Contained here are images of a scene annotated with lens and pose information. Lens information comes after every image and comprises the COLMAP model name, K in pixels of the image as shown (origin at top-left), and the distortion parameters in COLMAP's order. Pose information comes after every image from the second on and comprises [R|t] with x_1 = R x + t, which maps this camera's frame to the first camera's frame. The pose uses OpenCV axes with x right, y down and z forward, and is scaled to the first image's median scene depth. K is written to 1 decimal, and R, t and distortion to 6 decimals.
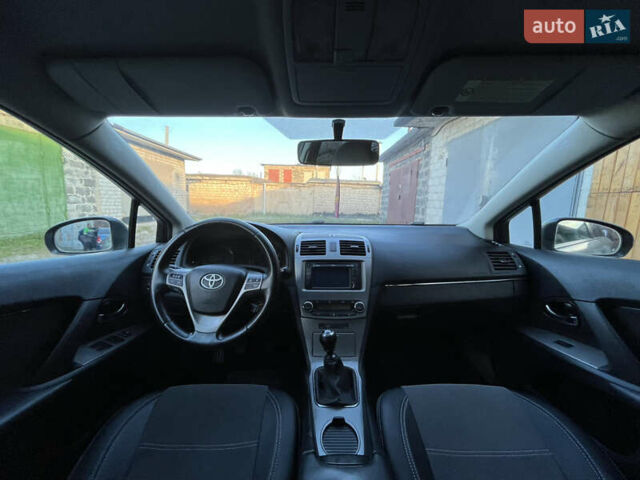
lens RADIAL K [[257.2, 0, 318.8], [0, 257.2, 241.6], [0, 0, 1]] dist [-0.002691, -0.001115]
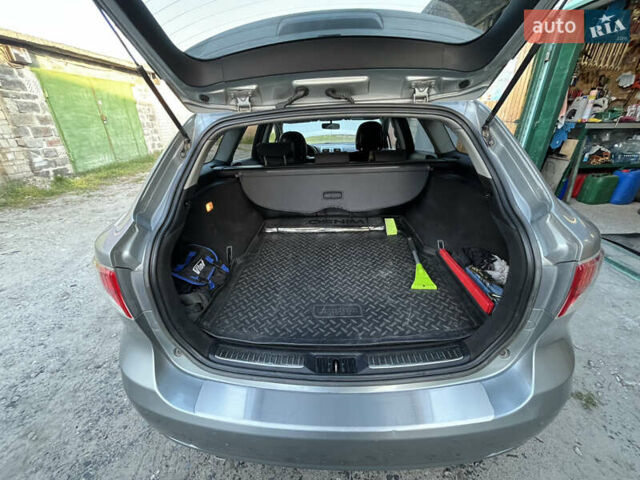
lens RADIAL K [[257.2, 0, 317.8], [0, 257.2, 238.2], [0, 0, 1]] dist [-0.002691, -0.001115]
pose [[0.998144, -0.027158, -0.054509, 0.004972], [0.041544, 0.958110, 0.283371, 0.029829], [0.044530, -0.285110, 0.957460, -0.483882]]
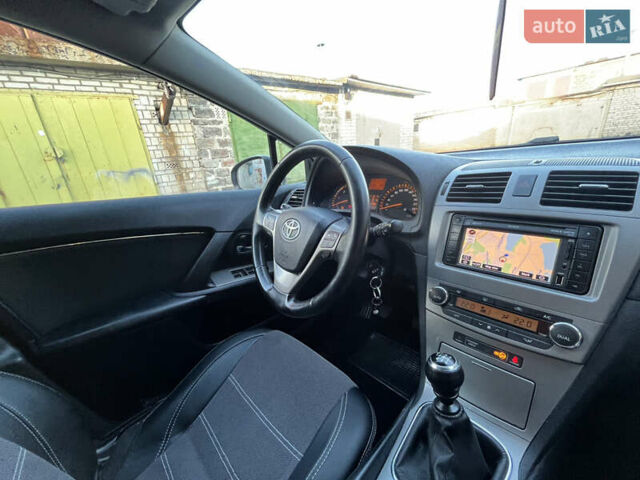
lens RADIAL K [[257.2, 0, 316.8], [0, 257.2, 242.3], [0, 0, 1]] dist [-0.002691, -0.001115]
pose [[0.668036, 0.160457, -0.726624, 0.028372], [0.000755, 0.976328, 0.216292, 0.003760], [0.744129, -0.145039, 0.652101, 0.078230]]
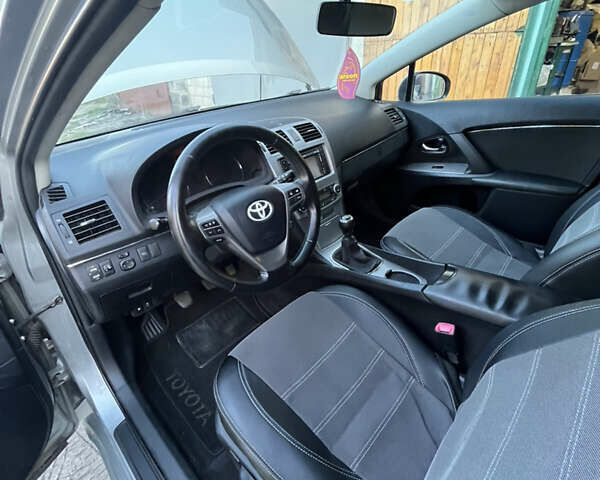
lens RADIAL K [[321.2, 0, 299.4], [0, 321.2, 241.7], [0, 0, 1]] dist [-0.002383, 0.000269]
pose [[0.687256, -0.419536, 0.593017, -0.134679], [0.177421, 0.888580, 0.423021, -0.021814], [-0.704416, -0.185510, 0.685116, 0.032316]]
